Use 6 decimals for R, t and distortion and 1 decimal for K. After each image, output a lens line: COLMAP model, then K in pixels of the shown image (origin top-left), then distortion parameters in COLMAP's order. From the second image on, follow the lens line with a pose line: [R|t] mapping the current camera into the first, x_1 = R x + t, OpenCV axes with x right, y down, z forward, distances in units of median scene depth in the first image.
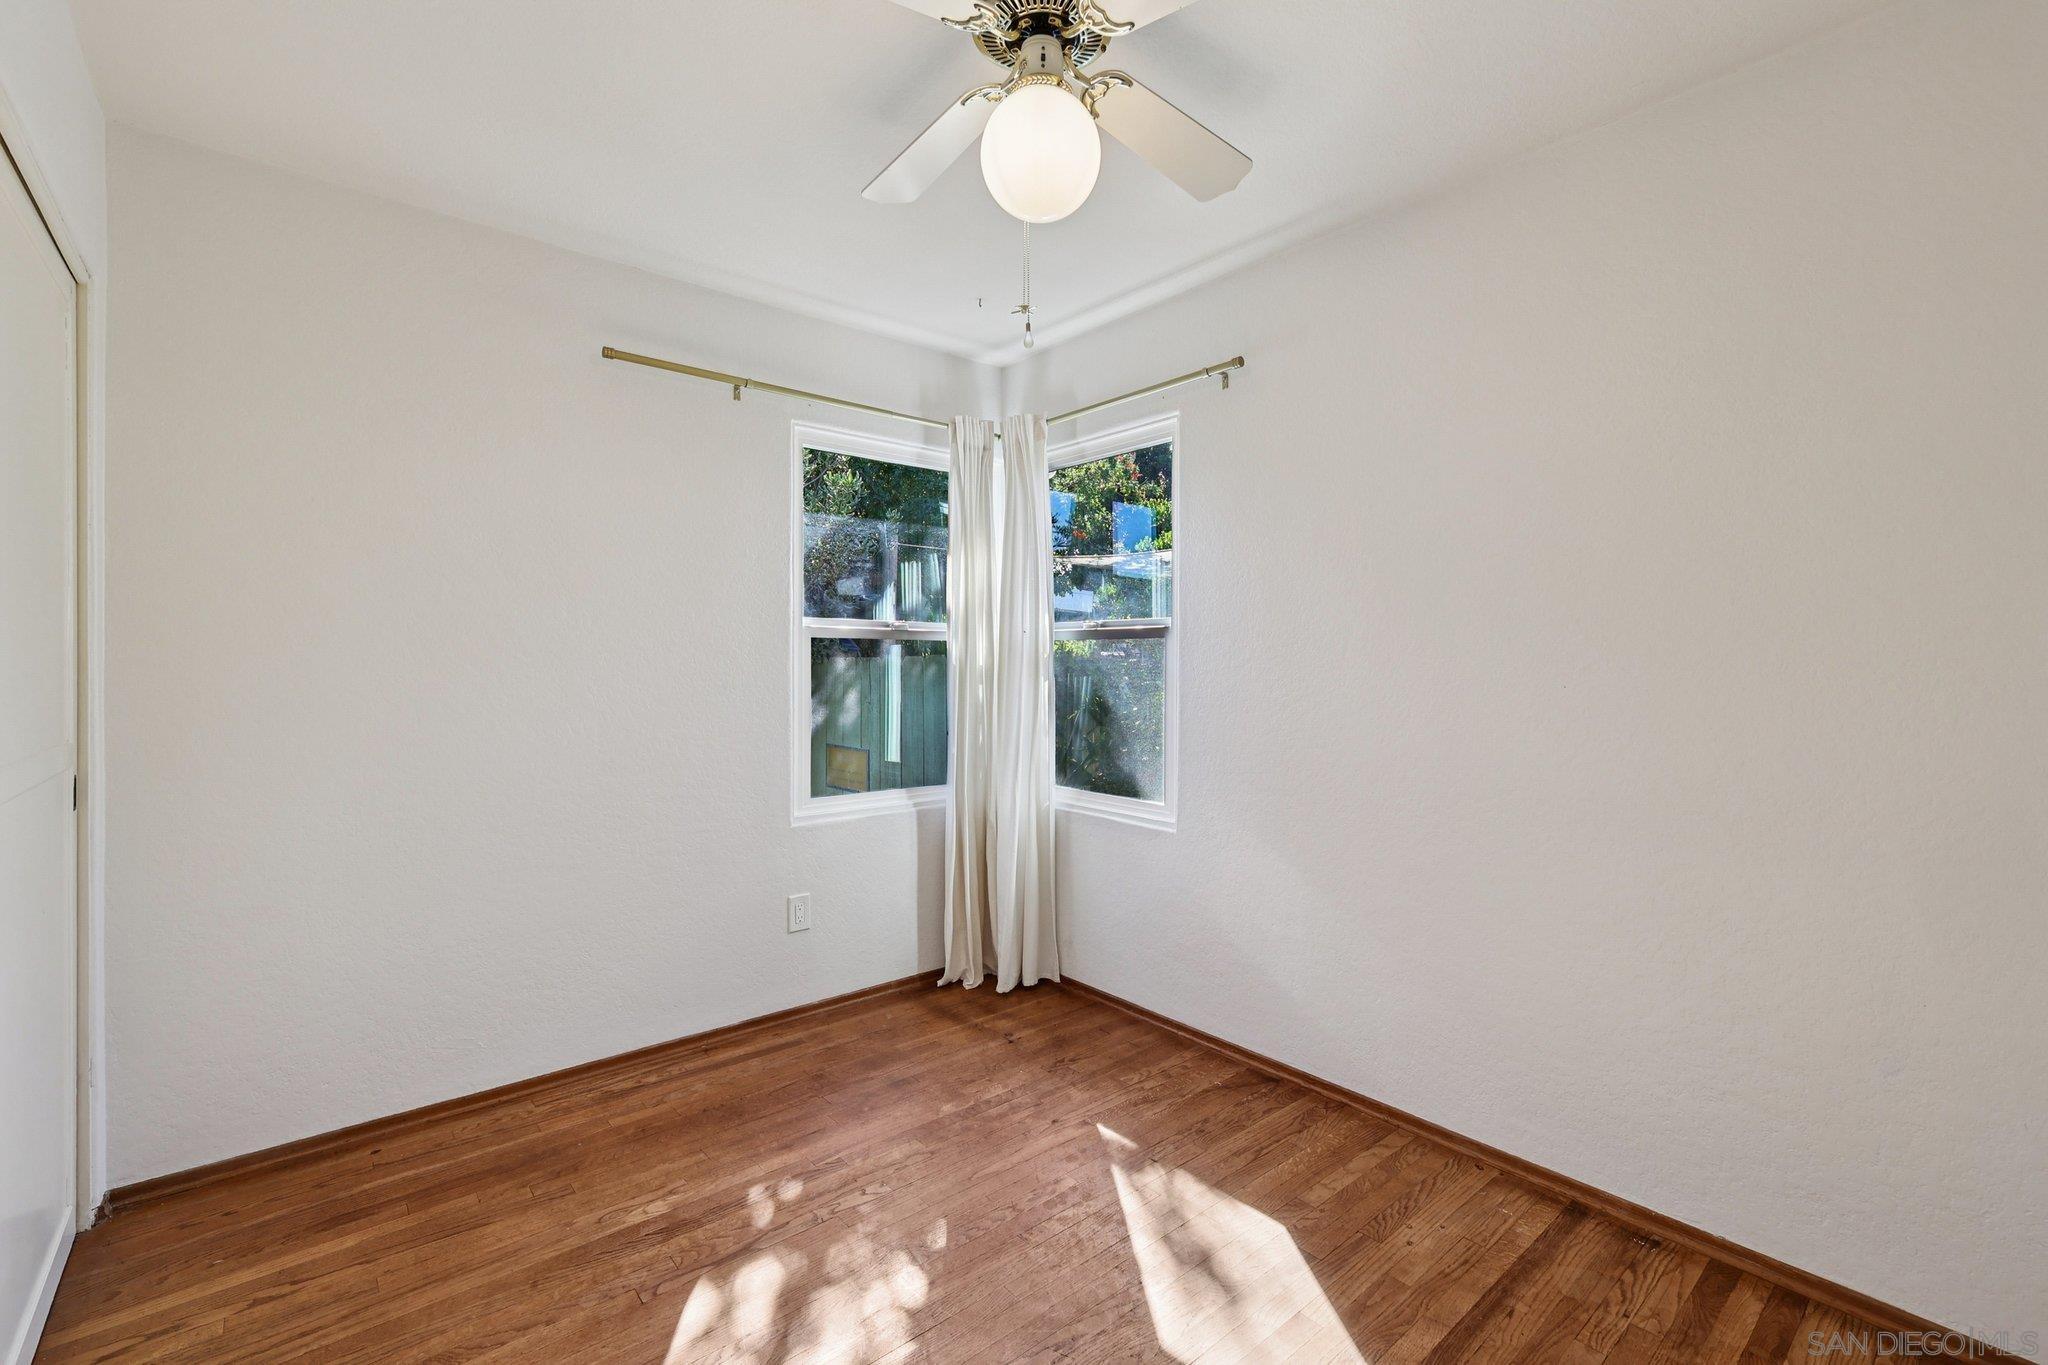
lens RADIAL K [[891.2, 0, 1027.9], [0, 891.2, 670.8], [0, 0, 1]] dist [0.003828, -0.000168]
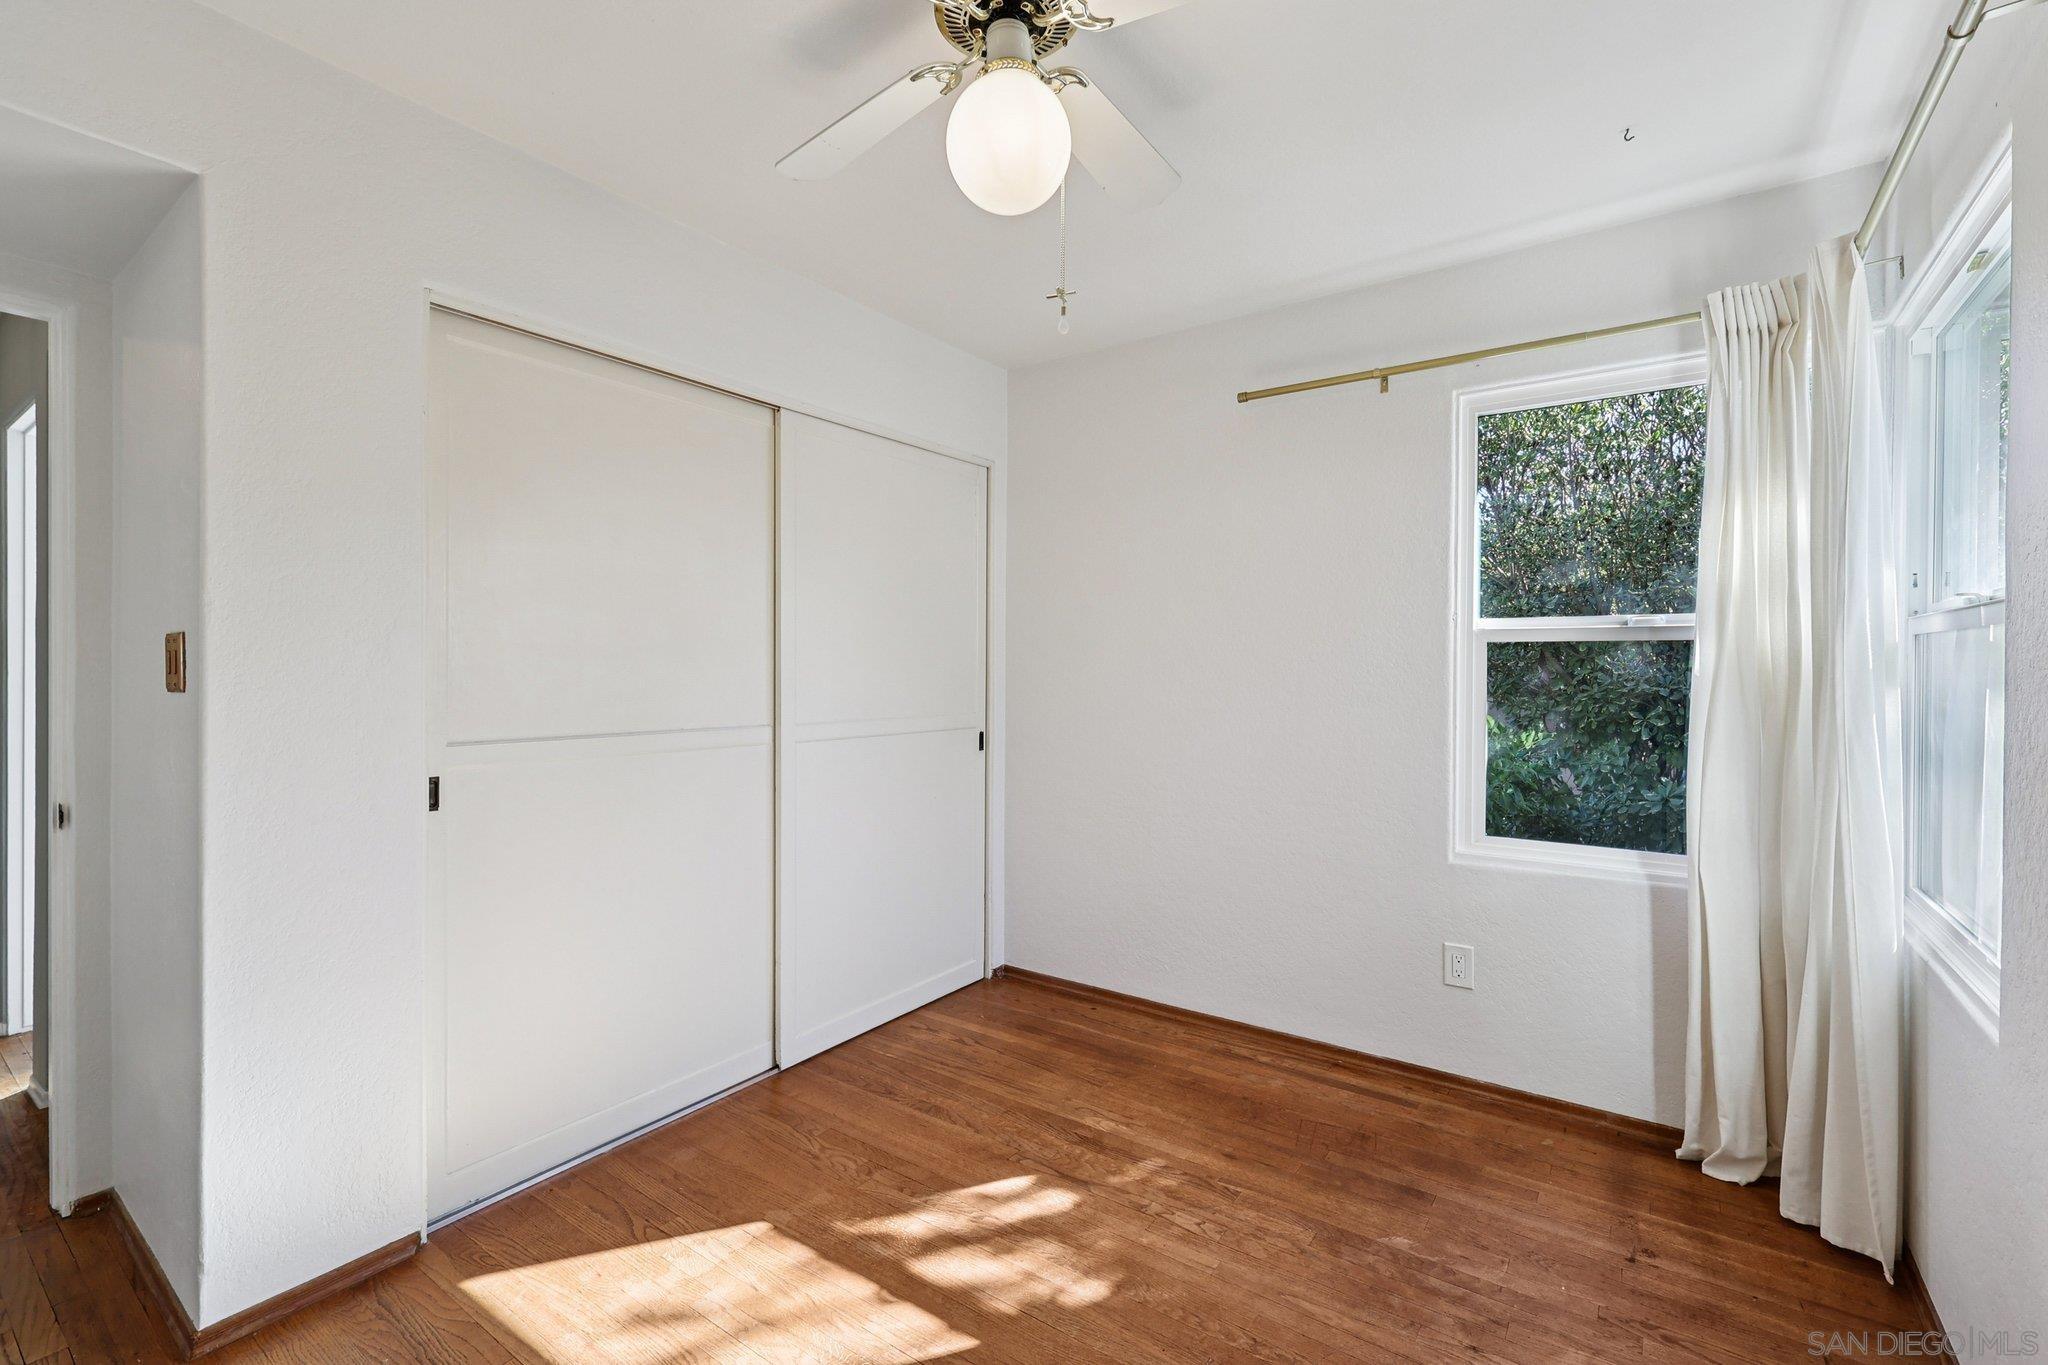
lens RADIAL K [[891.2, 0, 1029.4], [0, 891.2, 675.8], [0, 0, 1]] dist [0.003828, -0.000168]
pose [[0.247998, 0.004221, -0.968751, 0.530149], [-0.011857, 0.999929, 0.001321, -0.002511], [0.968688, 0.011159, 0.248031, 0.438984]]
